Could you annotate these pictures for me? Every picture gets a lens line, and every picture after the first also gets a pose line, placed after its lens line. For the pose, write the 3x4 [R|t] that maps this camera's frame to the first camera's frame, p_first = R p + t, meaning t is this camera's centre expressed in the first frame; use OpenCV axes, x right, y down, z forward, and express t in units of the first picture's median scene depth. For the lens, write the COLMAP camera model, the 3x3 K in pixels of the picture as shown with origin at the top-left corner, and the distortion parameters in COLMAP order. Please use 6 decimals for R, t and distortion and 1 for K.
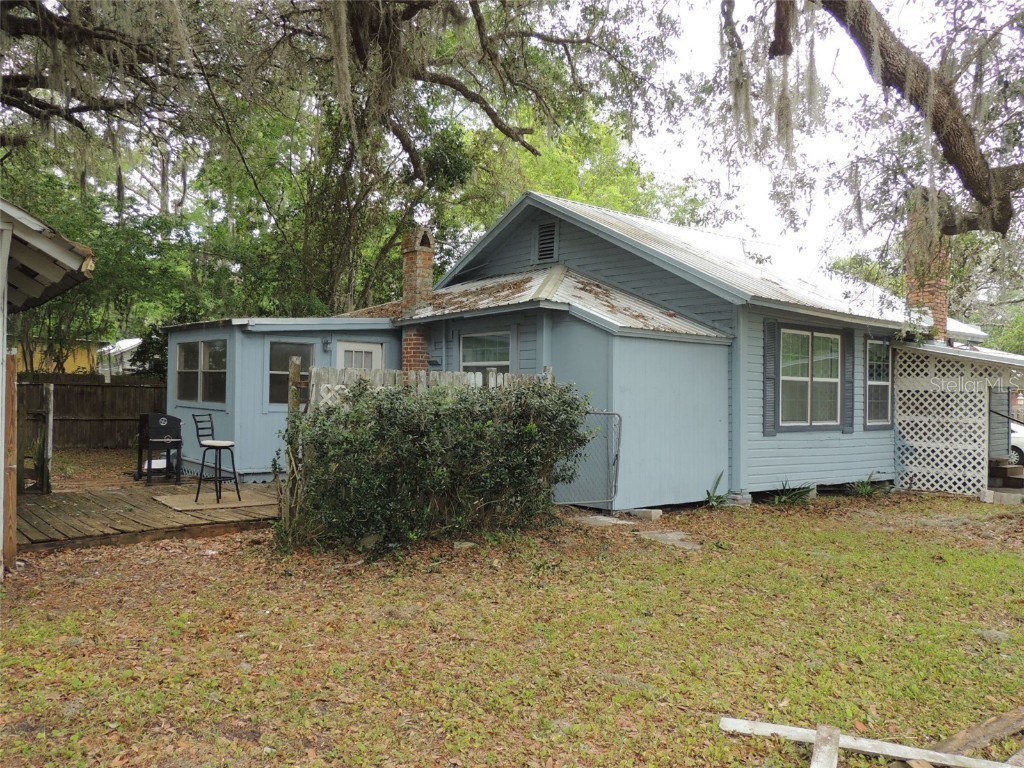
lens RADIAL K [[820.5, 0, 514.4], [0, 820.5, 387.0], [0, 0, 1]] dist [0.000100, 0.006043]
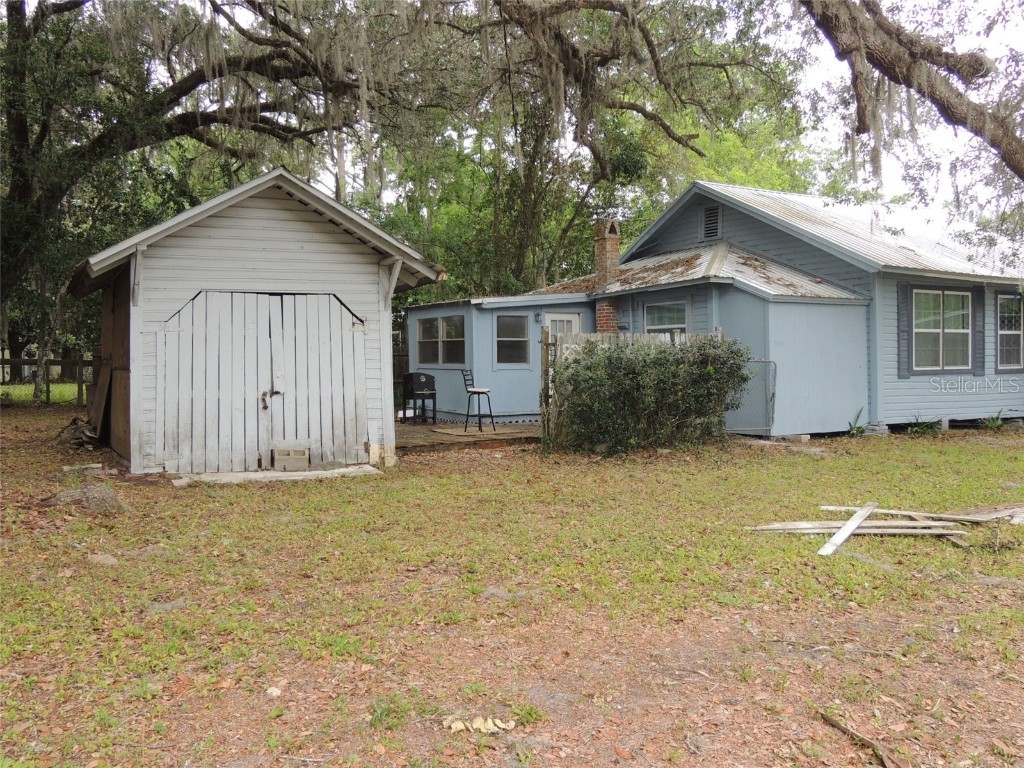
lens RADIAL K [[870.8, 0, 517.4], [0, 870.8, 385.8], [0, 0, 1]] dist [-0.032356, 0.006989]
pose [[0.984400, -0.023208, -0.174409, -0.028232], [0.029696, 0.998957, 0.034686, 0.008944], [0.173422, -0.039324, 0.984062, -0.352857]]
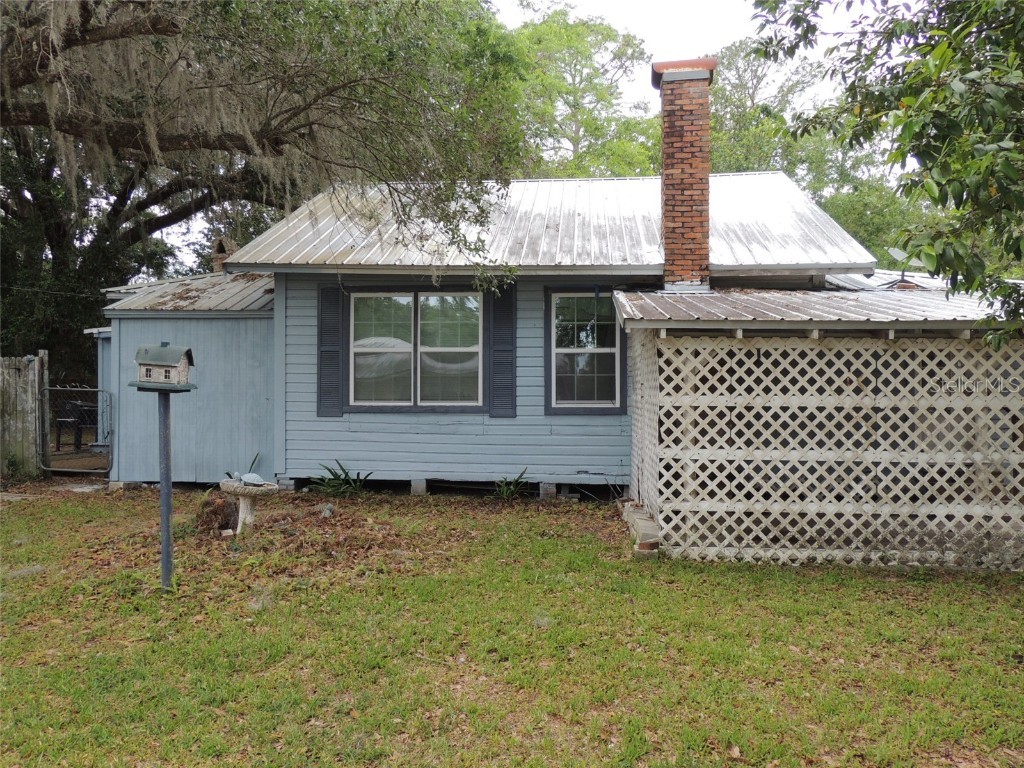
lens RADIAL K [[820.5, 0, 511.0], [0, 820.5, 383.8], [0, 0, 1]] dist [0.000100, 0.006043]
pose [[0.714115, -0.029227, -0.699418, 1.048820], [0.016934, 0.999557, -0.024480, 0.048439], [0.699823, 0.005637, 0.714294, 0.501019]]
